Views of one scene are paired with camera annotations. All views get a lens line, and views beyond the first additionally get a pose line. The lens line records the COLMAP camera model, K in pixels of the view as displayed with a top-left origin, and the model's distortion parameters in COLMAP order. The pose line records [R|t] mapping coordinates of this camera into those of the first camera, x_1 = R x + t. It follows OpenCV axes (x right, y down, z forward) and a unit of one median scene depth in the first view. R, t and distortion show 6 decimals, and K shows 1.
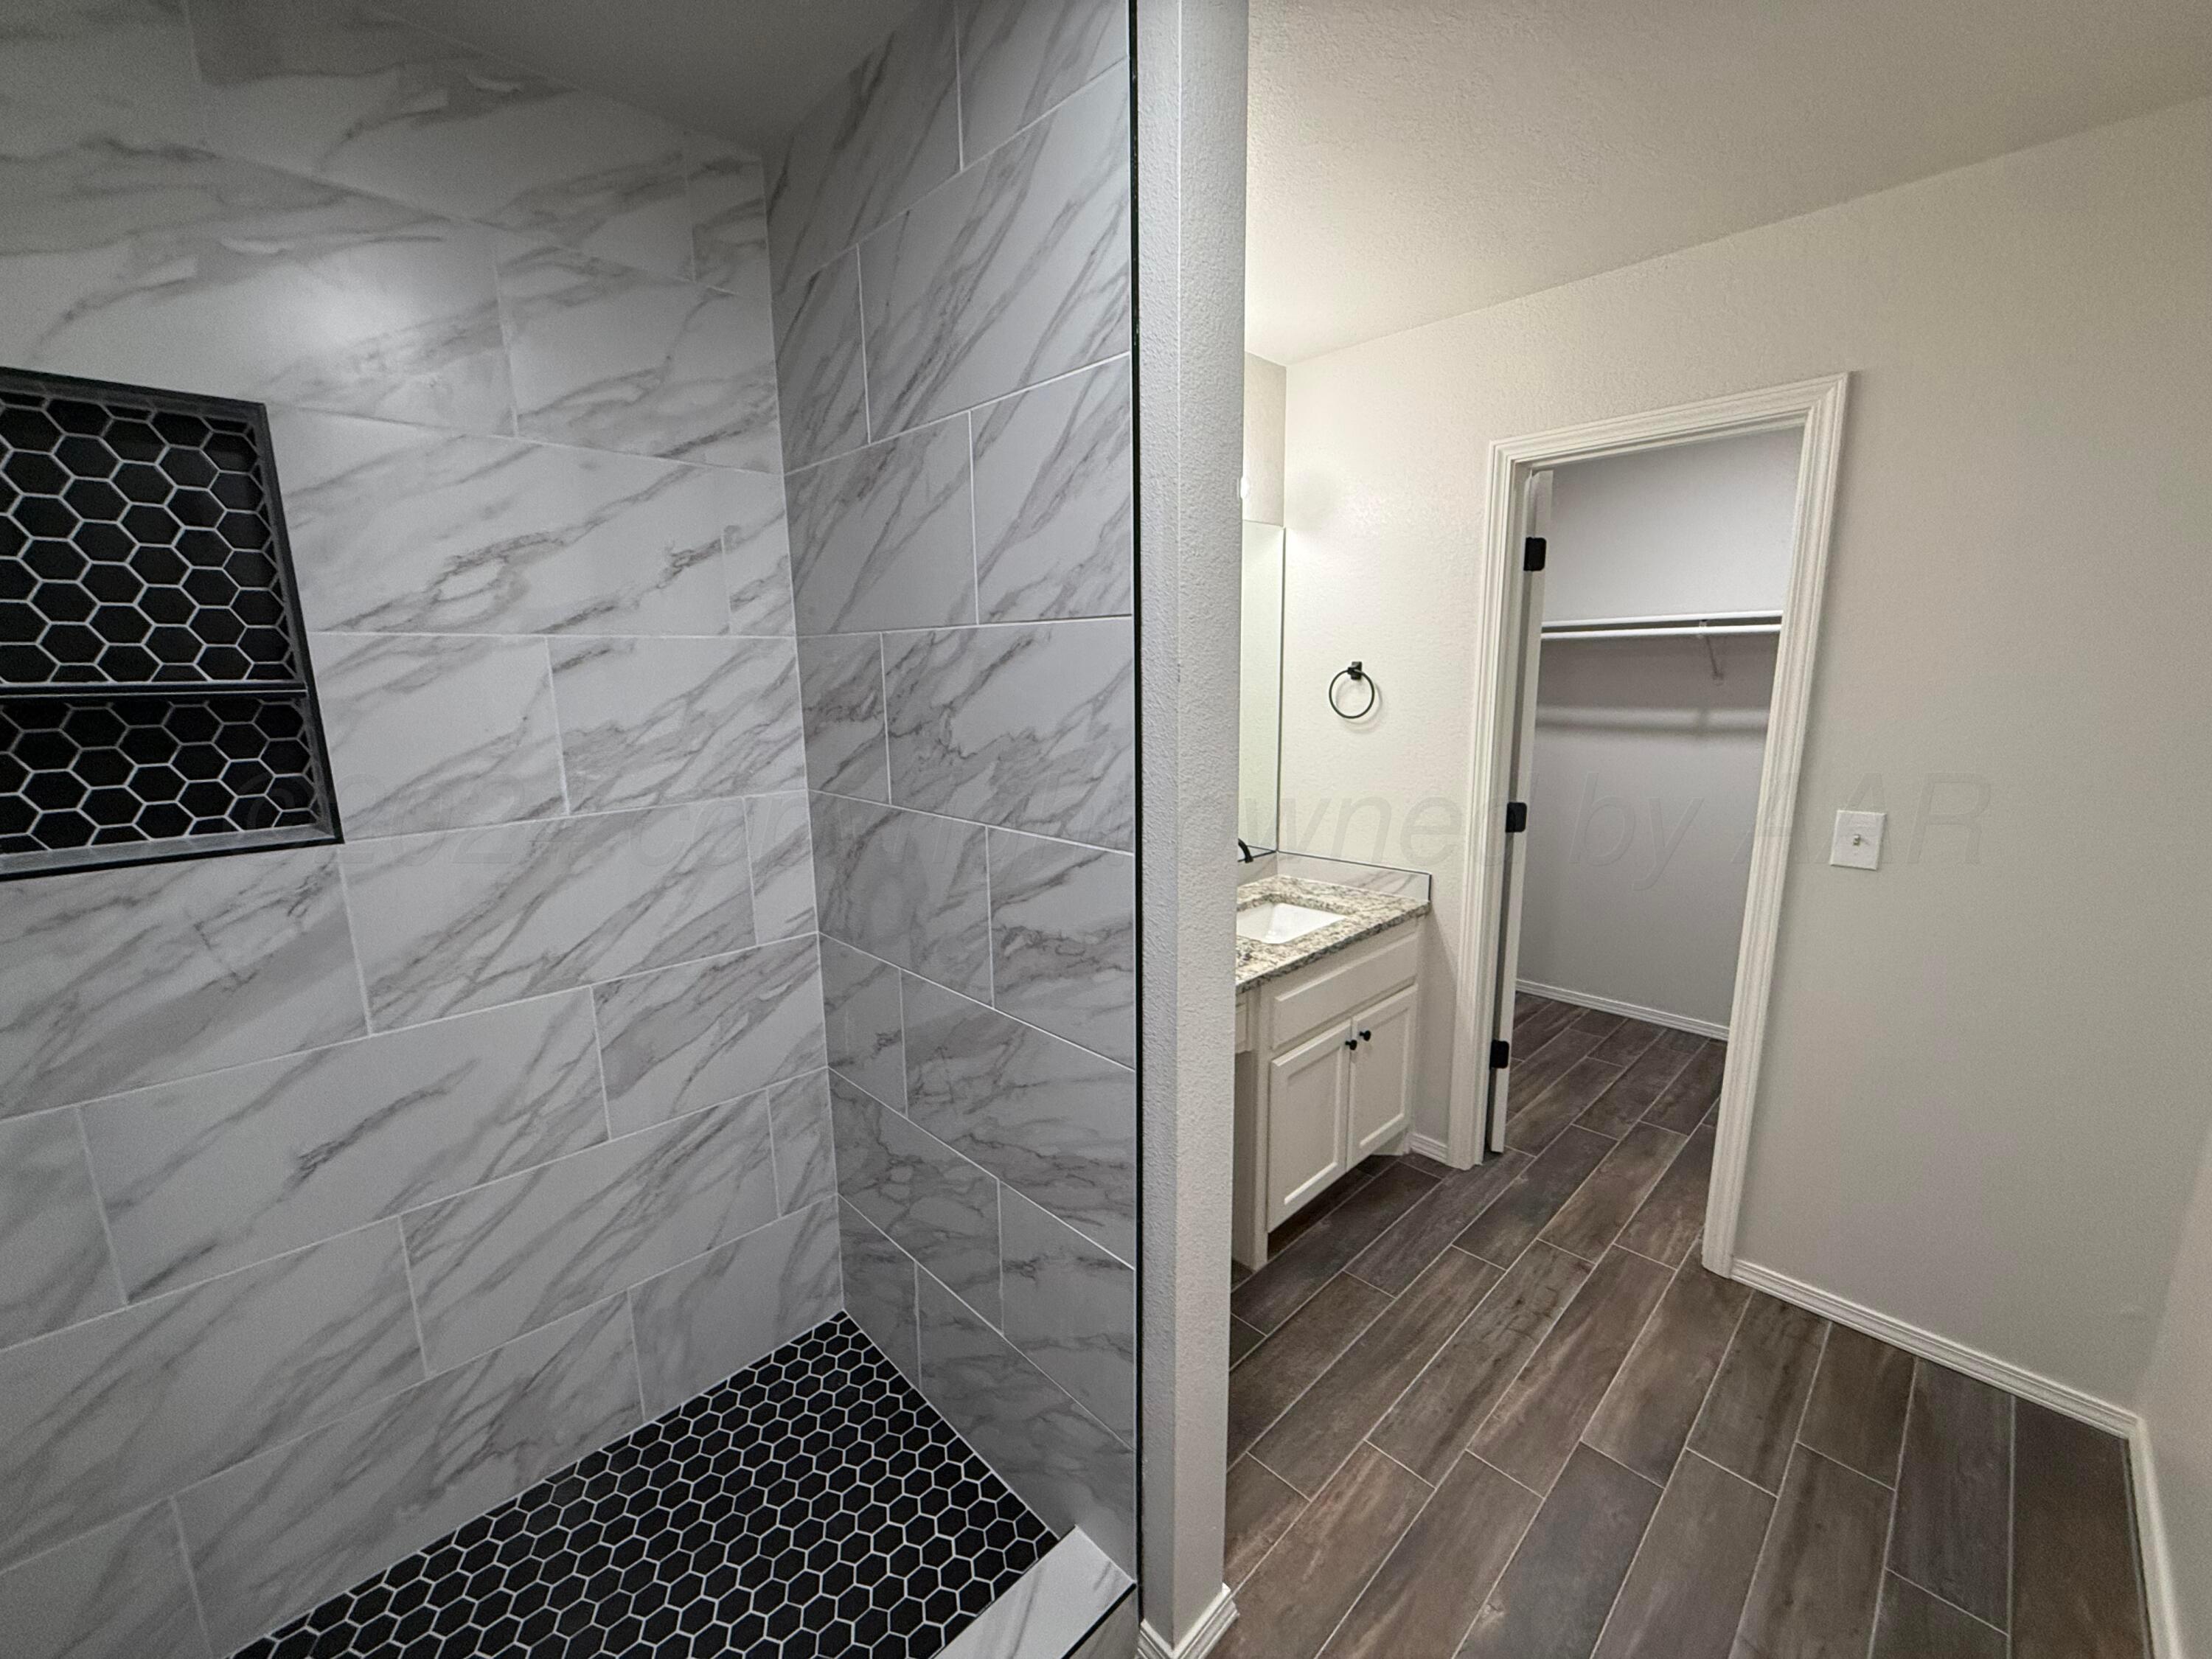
lens RADIAL K [[877.5, 0, 1102.0], [0, 877.5, 828.5], [0, 0, 1]] dist [0.000020, 0.000068]
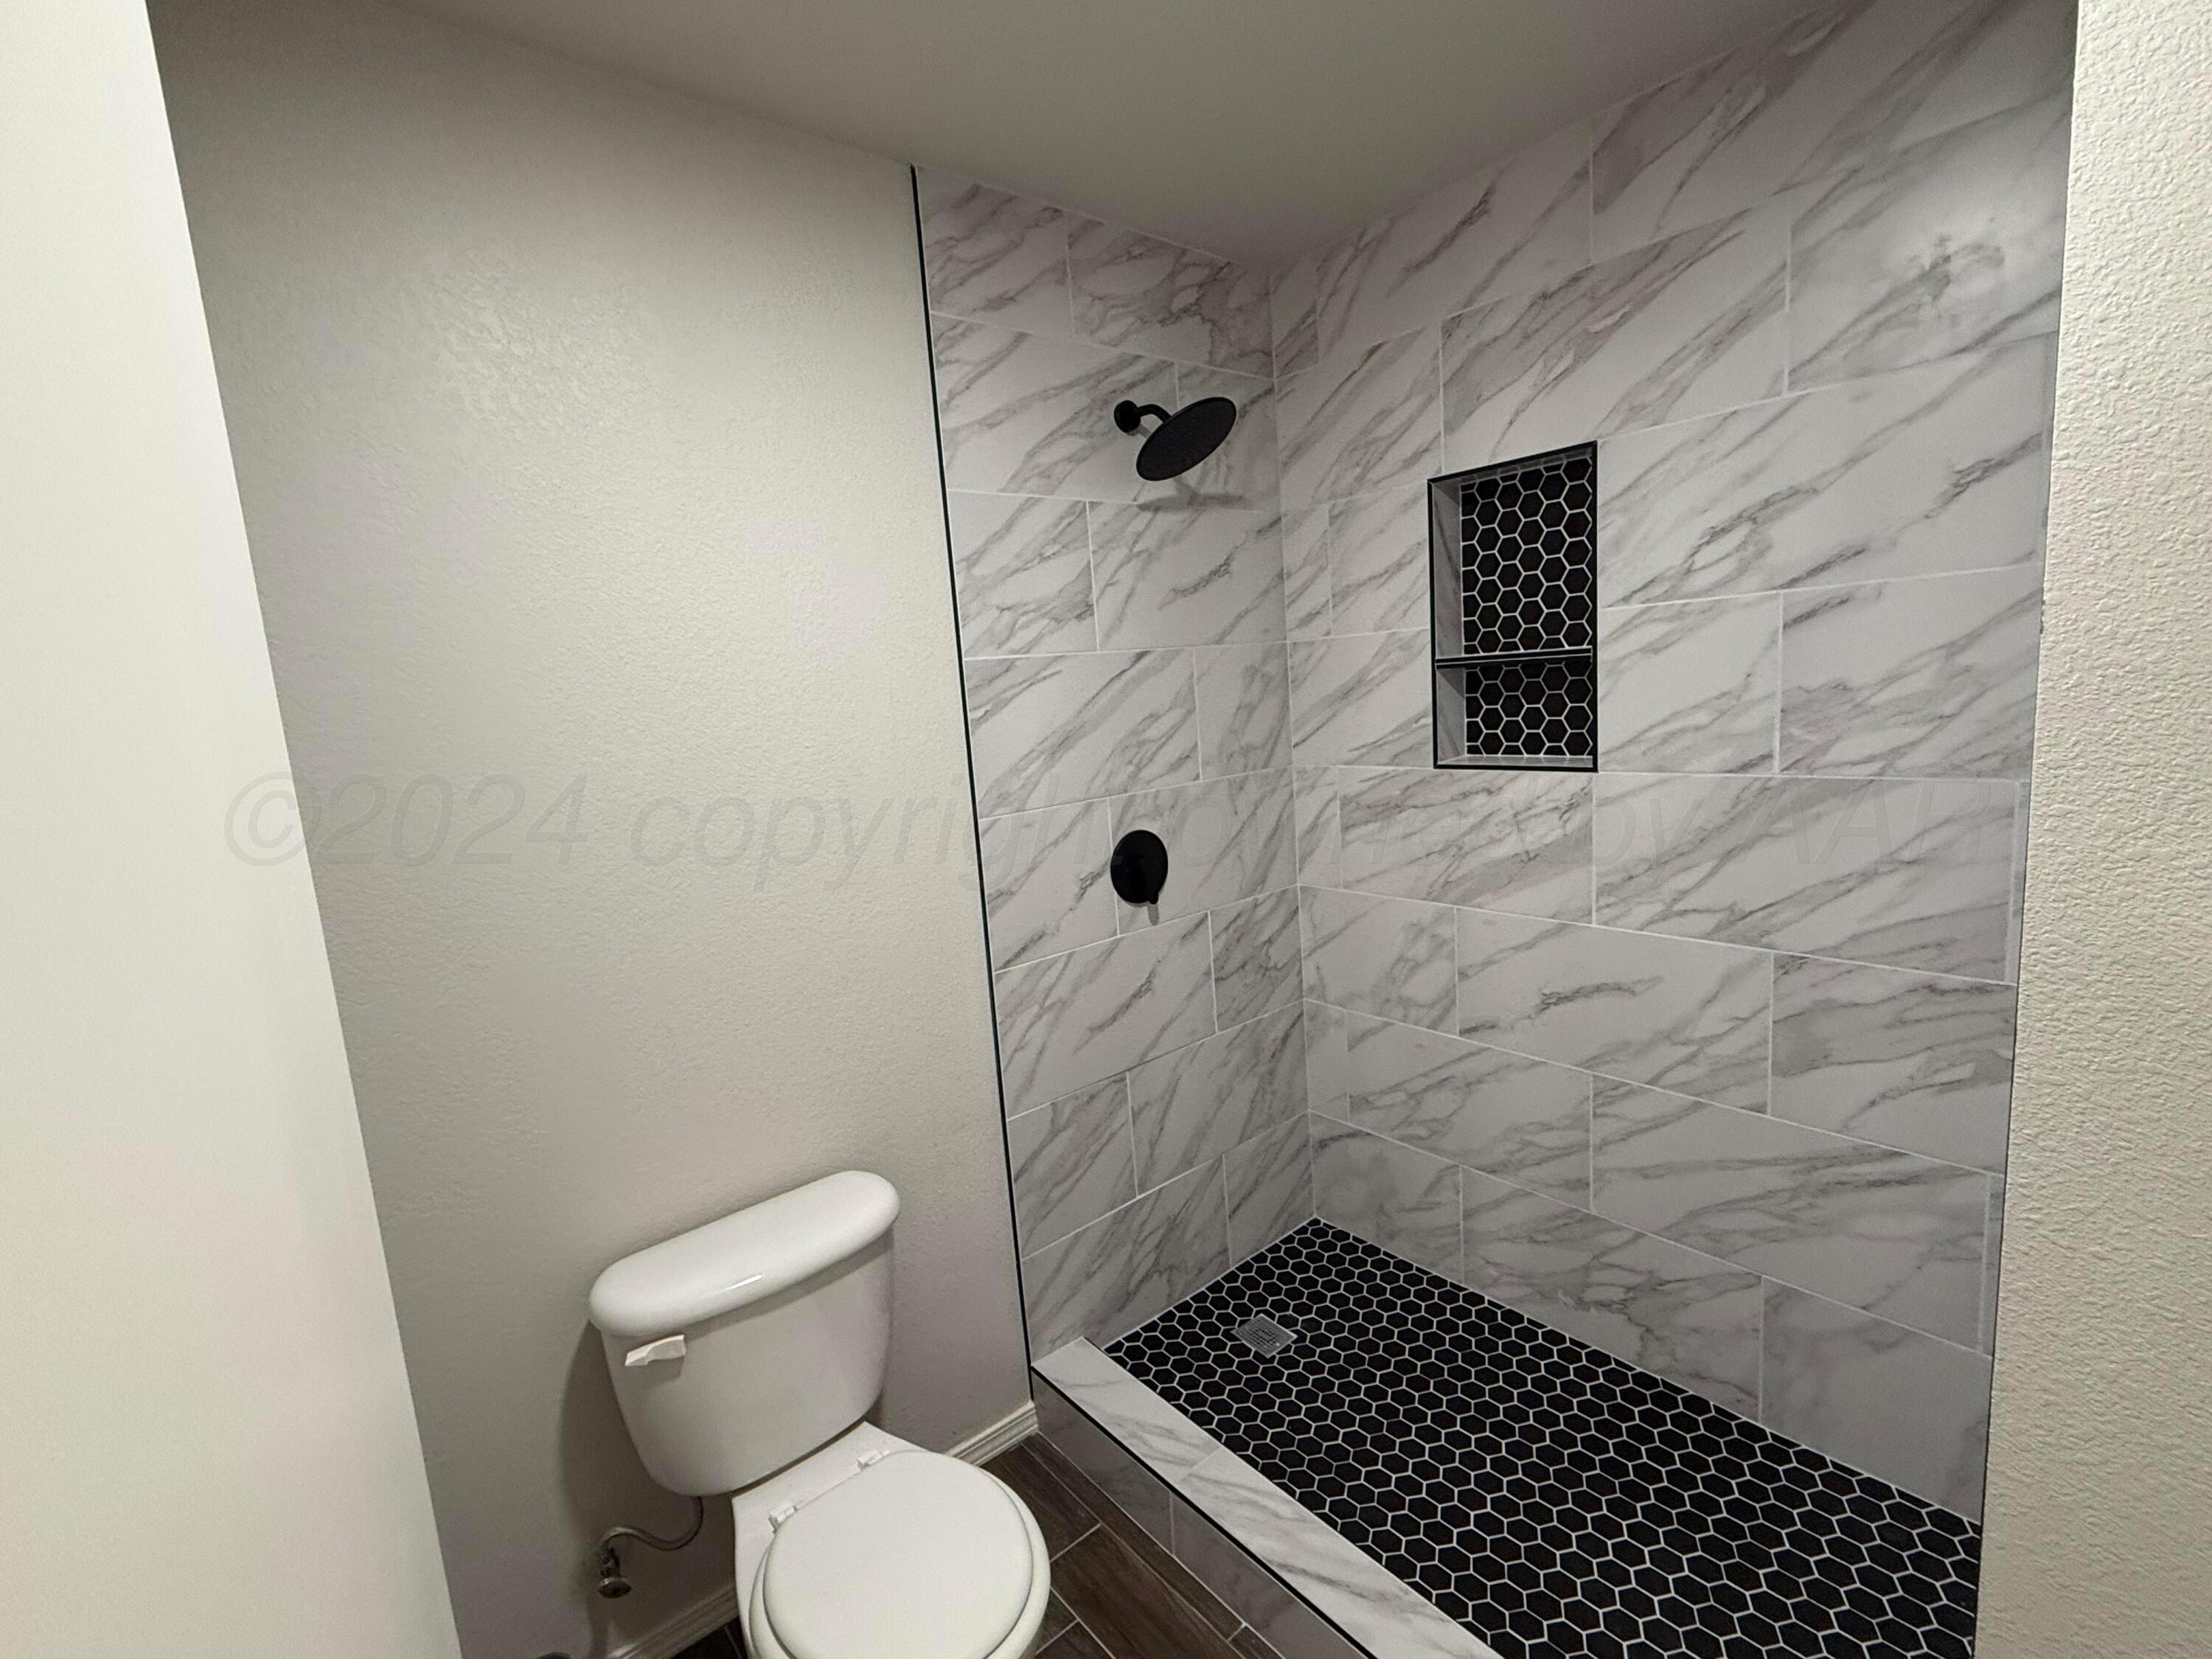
lens RADIAL K [[981.9, 0, 1108.0], [0, 981.9, 827.9], [0, 0, 1]] dist [0.000098, -0.000127]
pose [[-0.075856, 0.163142, -0.983682, 0.521600], [-0.111486, 0.978951, 0.170954, -0.058628], [0.990867, 0.122635, -0.056071, 0.318579]]
